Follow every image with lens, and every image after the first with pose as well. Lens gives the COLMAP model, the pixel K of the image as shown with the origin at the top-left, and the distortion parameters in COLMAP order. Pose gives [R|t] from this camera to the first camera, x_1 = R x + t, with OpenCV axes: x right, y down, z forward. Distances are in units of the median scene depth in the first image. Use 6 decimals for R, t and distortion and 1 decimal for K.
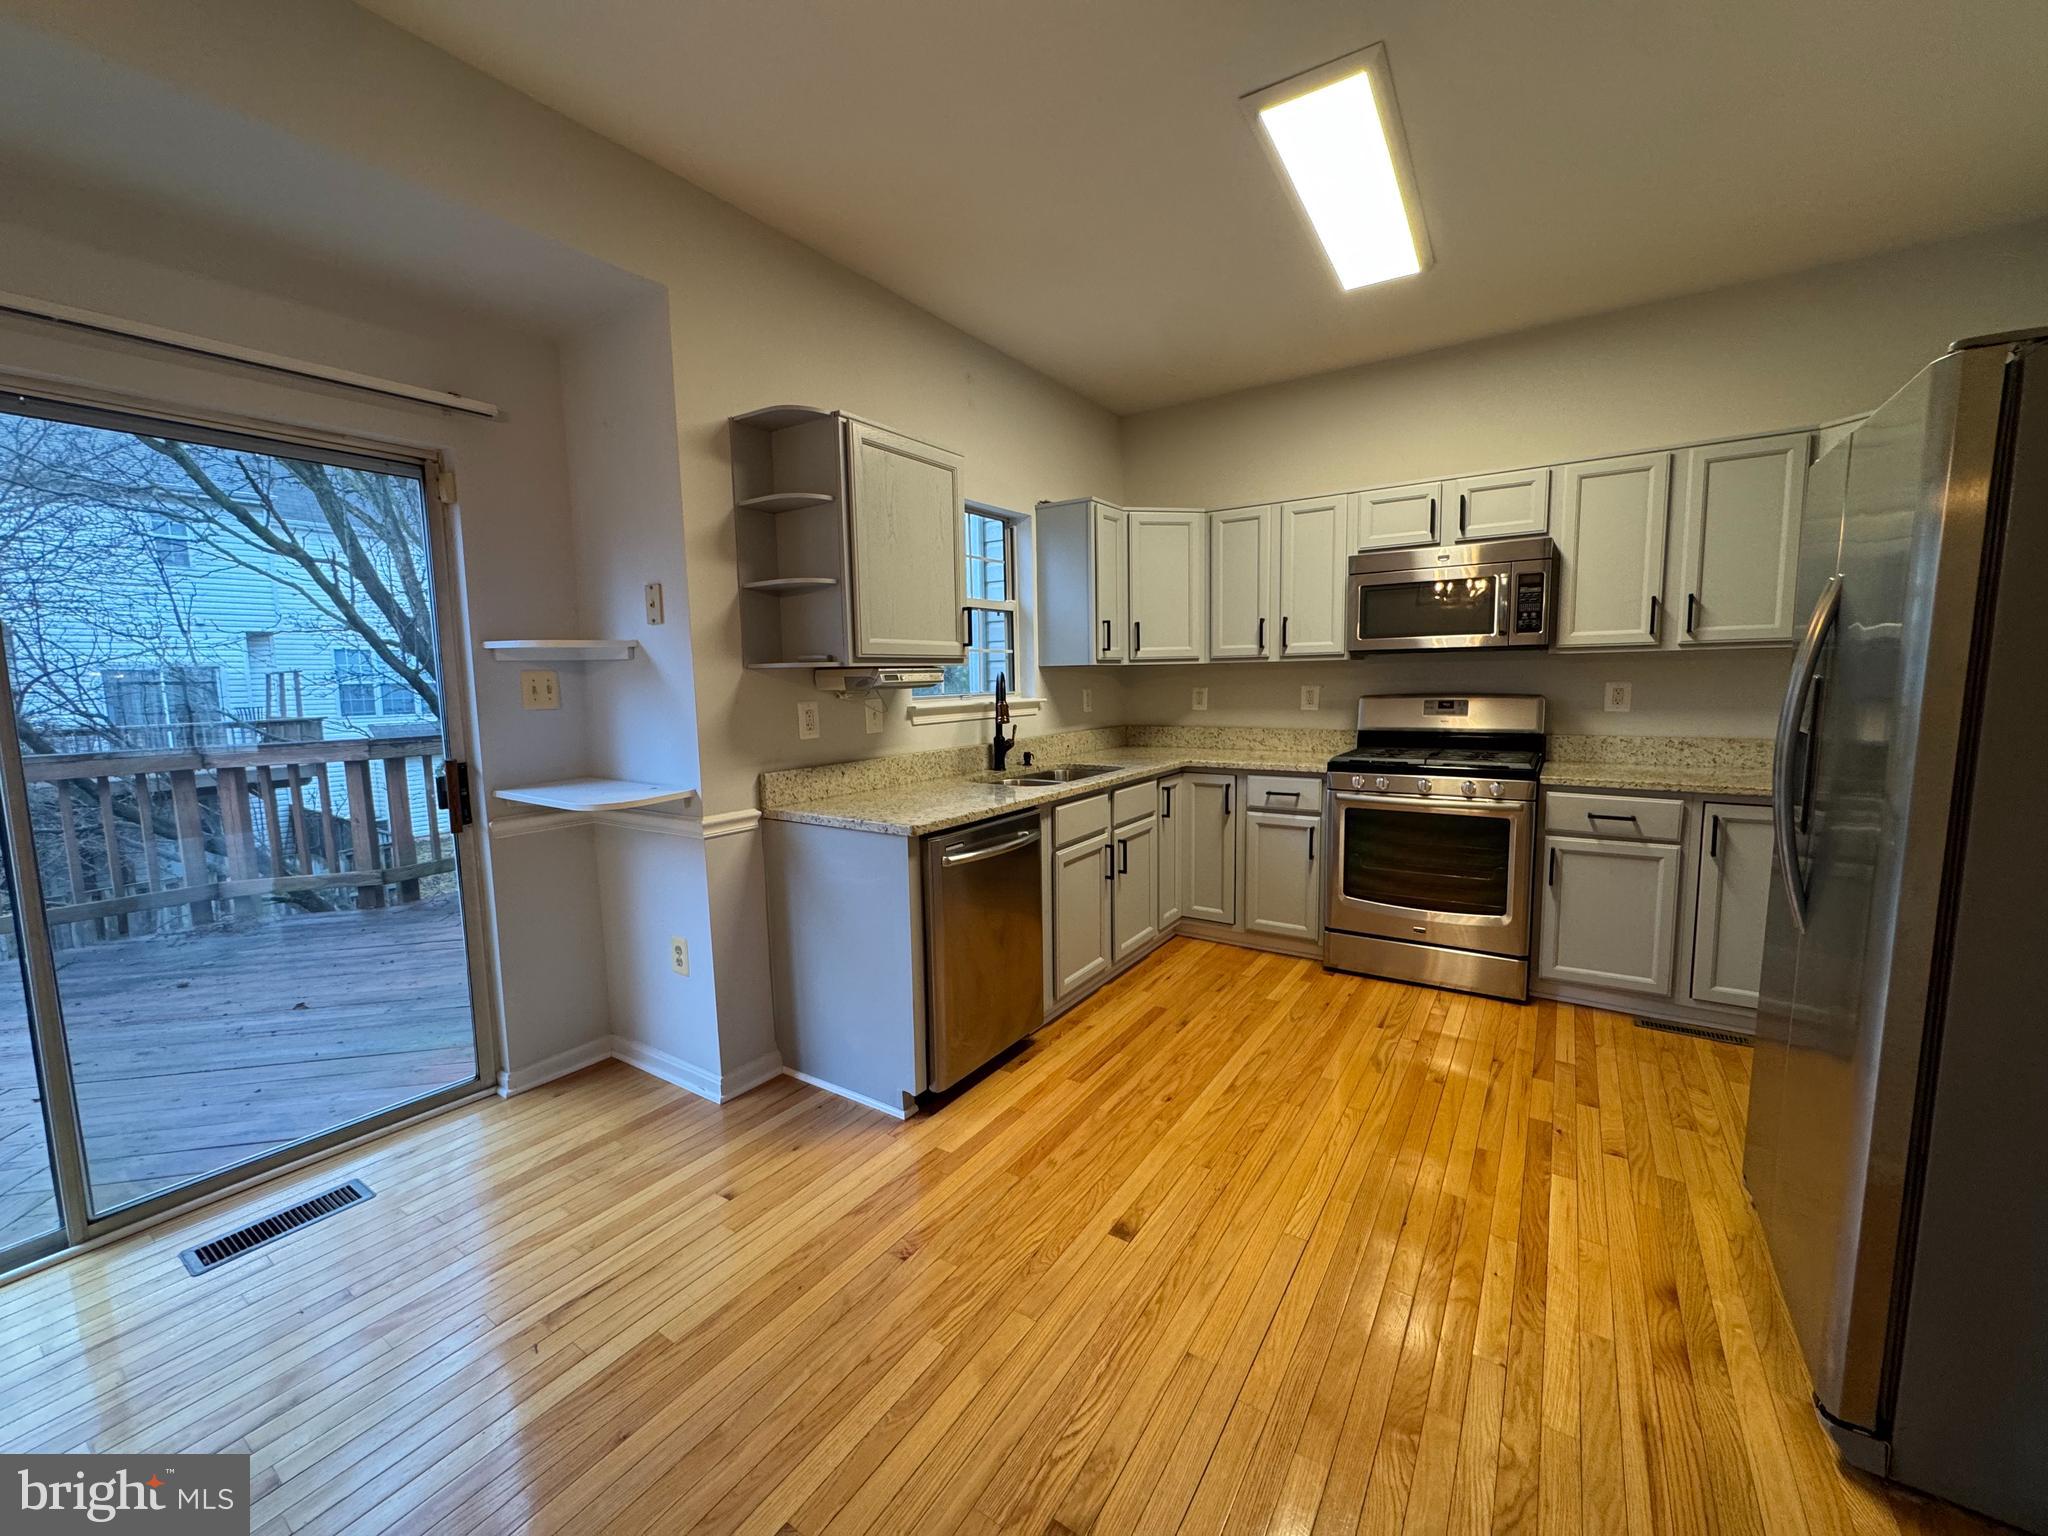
lens RADIAL K [[816.8, 0, 1019.1], [0, 816.8, 761.9], [0, 0, 1]] dist [-0.002364, 0.000633]
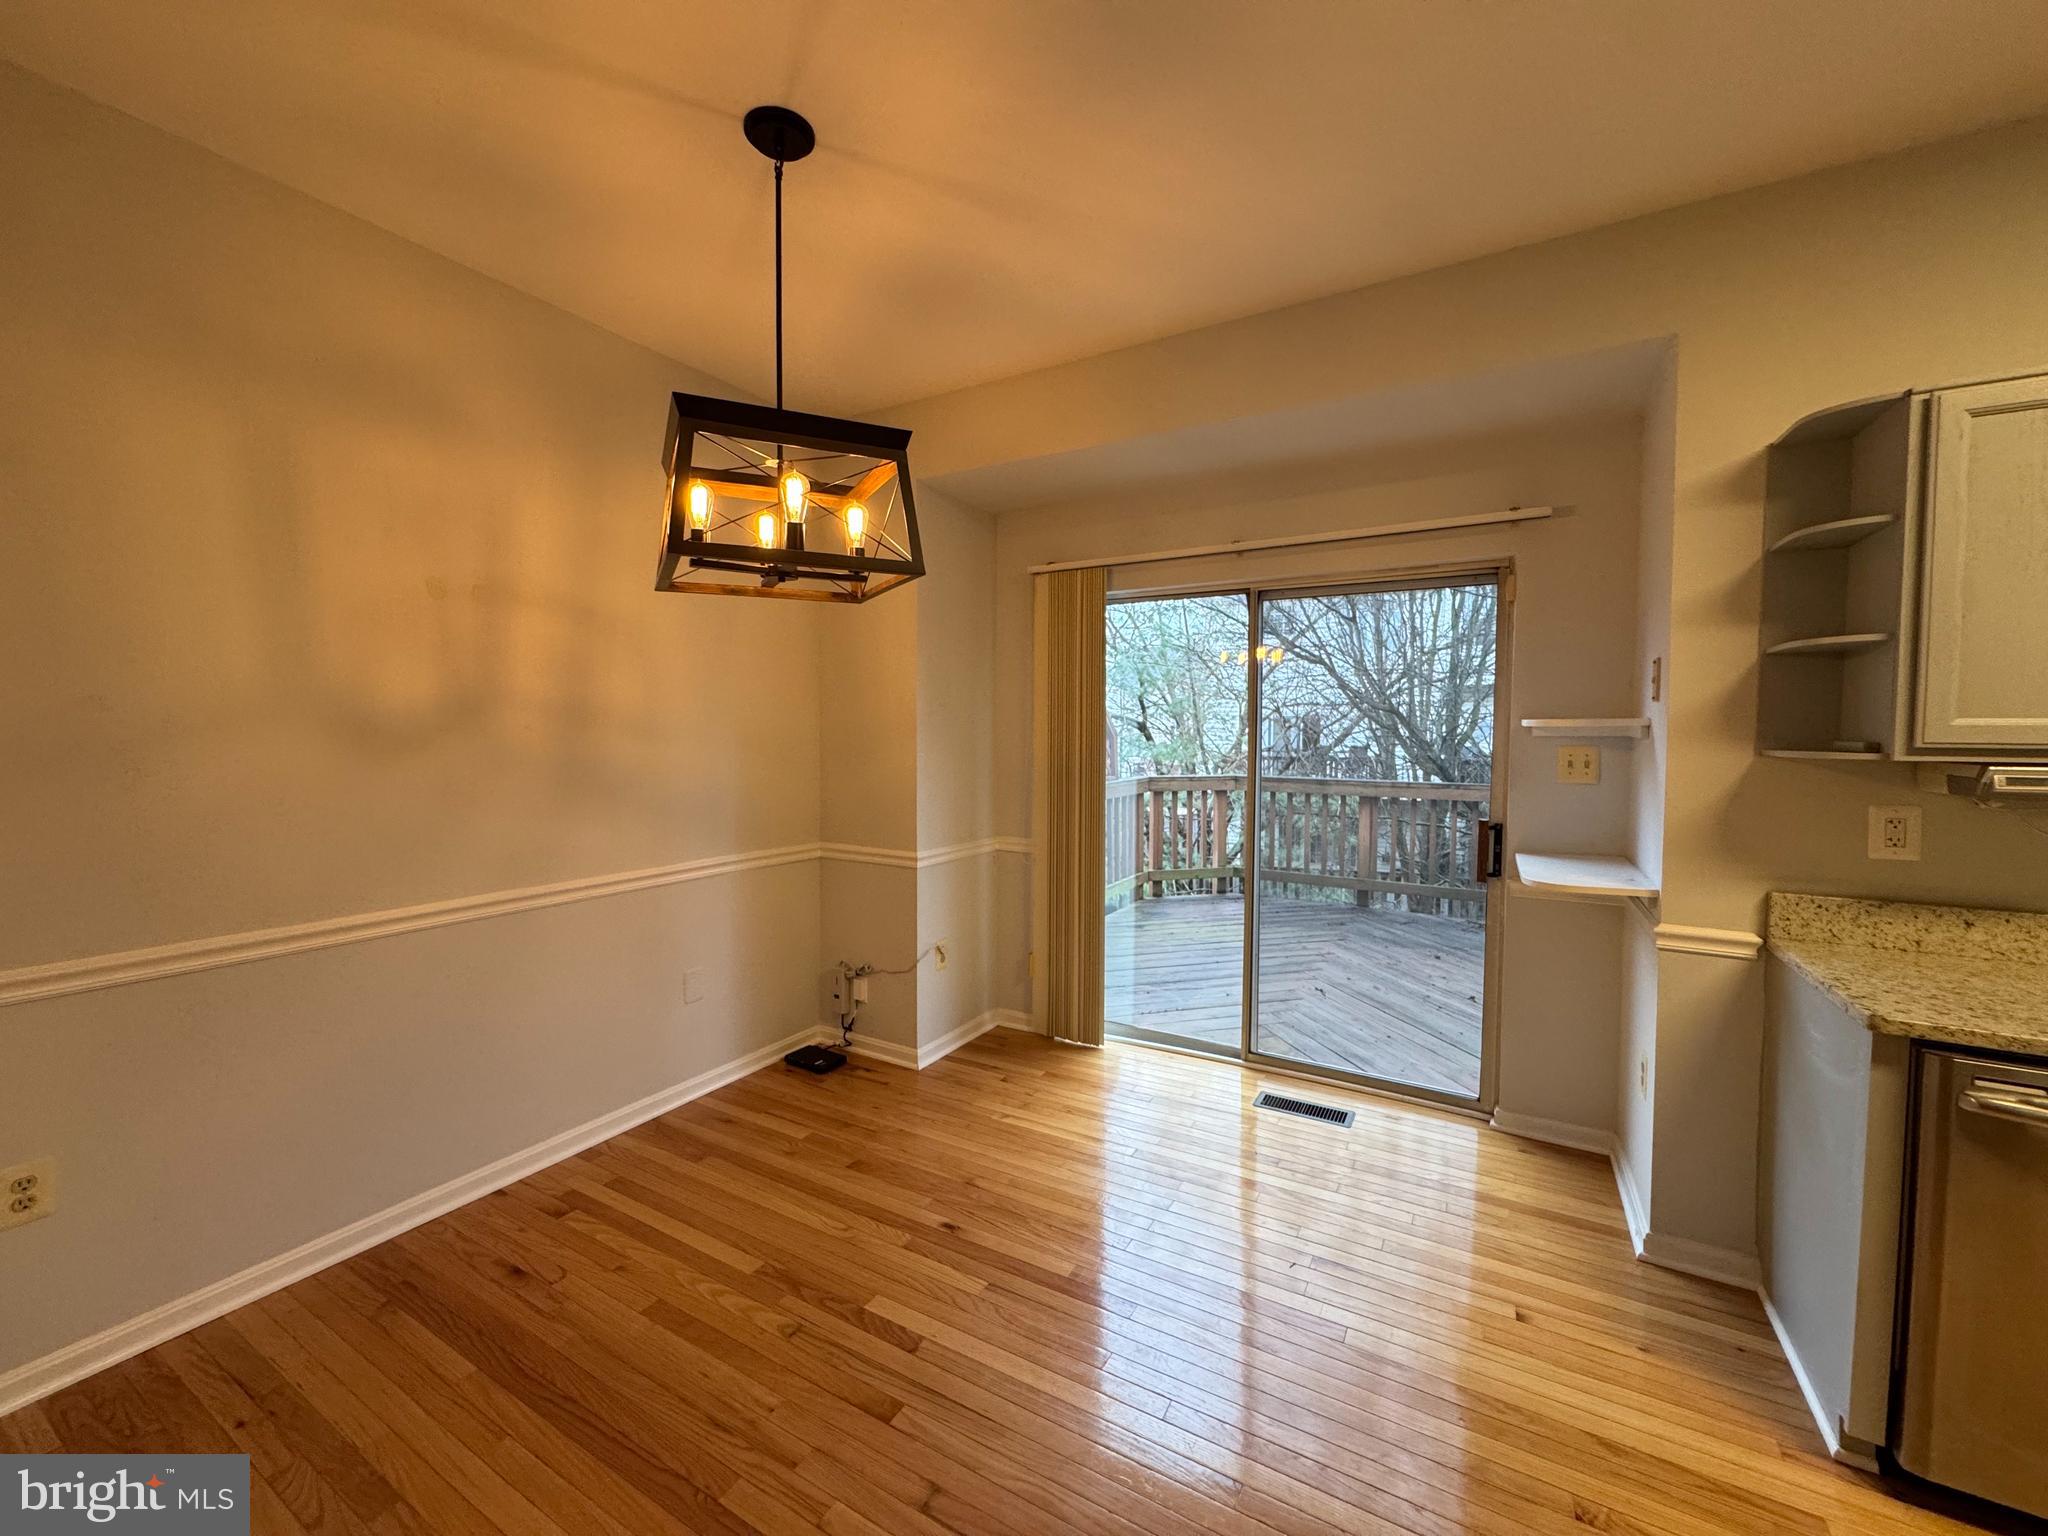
lens RADIAL K [[816.8, 0, 1021.8], [0, 816.8, 762.7], [0, 0, 1]] dist [-0.002364, 0.000633]
pose [[0.066316, 0.061998, -0.995871, 0.360800], [-0.111101, 0.992320, 0.054378, -0.063375], [0.991594, 0.107036, 0.072695, 0.212212]]
